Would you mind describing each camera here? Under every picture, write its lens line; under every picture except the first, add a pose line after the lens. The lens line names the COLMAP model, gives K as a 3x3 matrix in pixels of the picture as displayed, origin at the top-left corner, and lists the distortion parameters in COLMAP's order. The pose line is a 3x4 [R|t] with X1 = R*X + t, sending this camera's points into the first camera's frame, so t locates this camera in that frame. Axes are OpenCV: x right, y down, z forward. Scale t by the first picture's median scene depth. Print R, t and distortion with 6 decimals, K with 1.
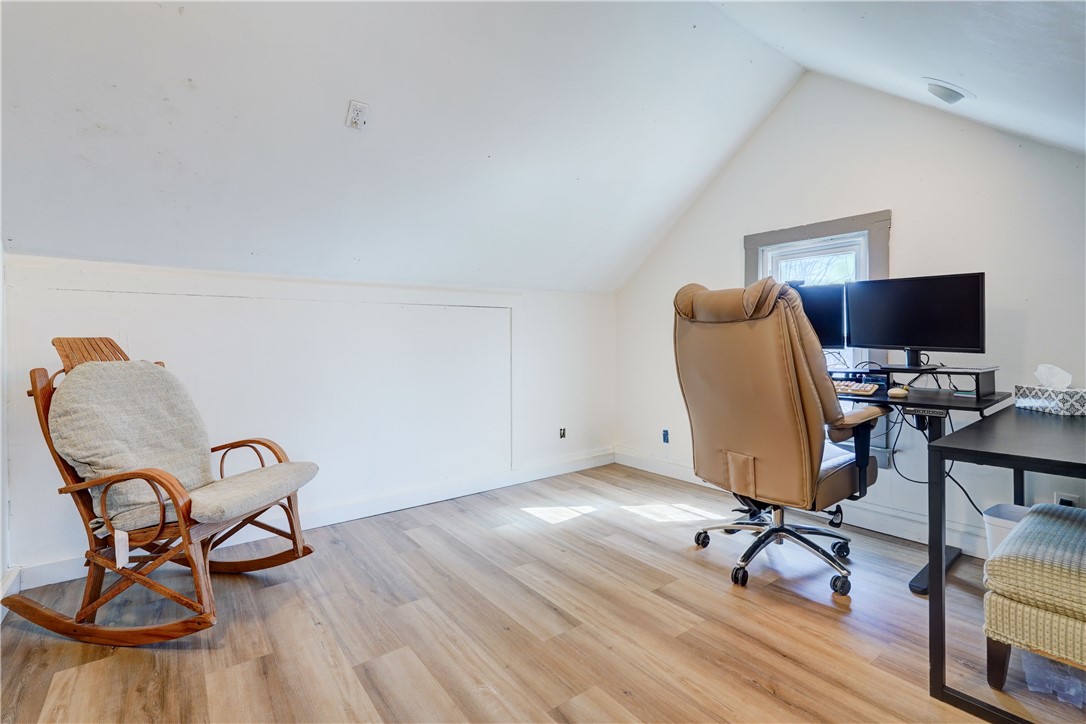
lens RADIAL K [[491.2, 0, 543.2], [0, 491.2, 344.6], [0, 0, 1]] dist [-0.000773, 0.000046]
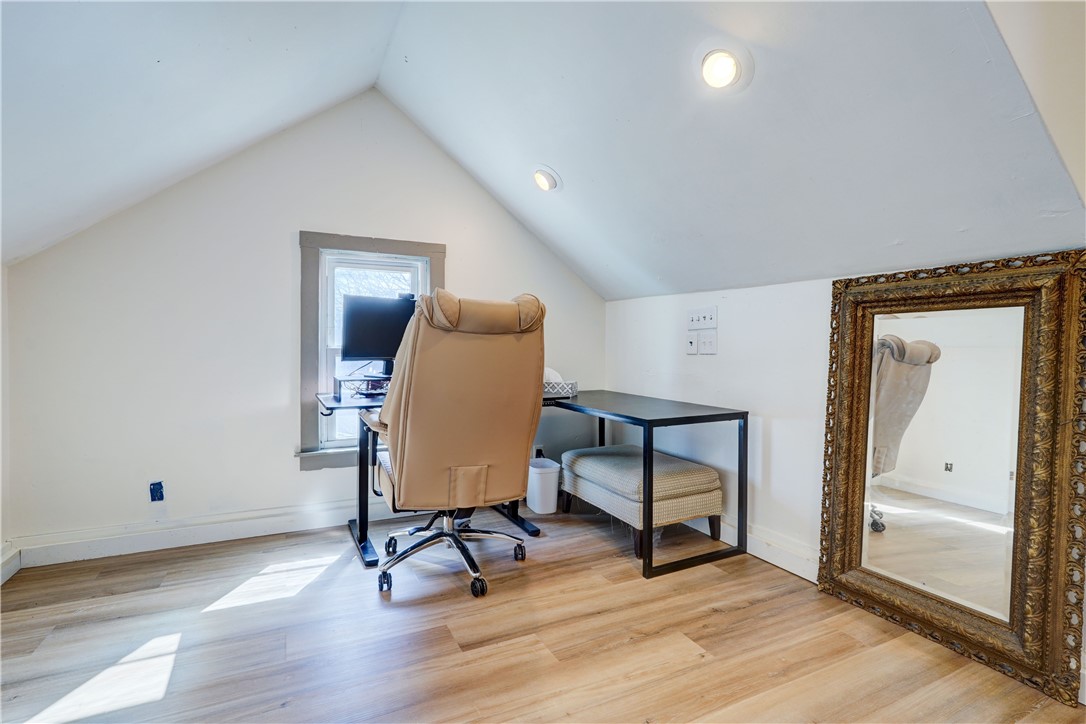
lens RADIAL K [[471.4, 0, 543.0], [0, 471.4, 362.0], [0, 0, 1]] dist [-0.001245, 0.000035]
pose [[0.229881, -0.014557, 0.973110, -0.409621], [-0.000393, 0.999887, 0.015050, -0.002358], [-0.973219, -0.003842, 0.229849, 0.535250]]
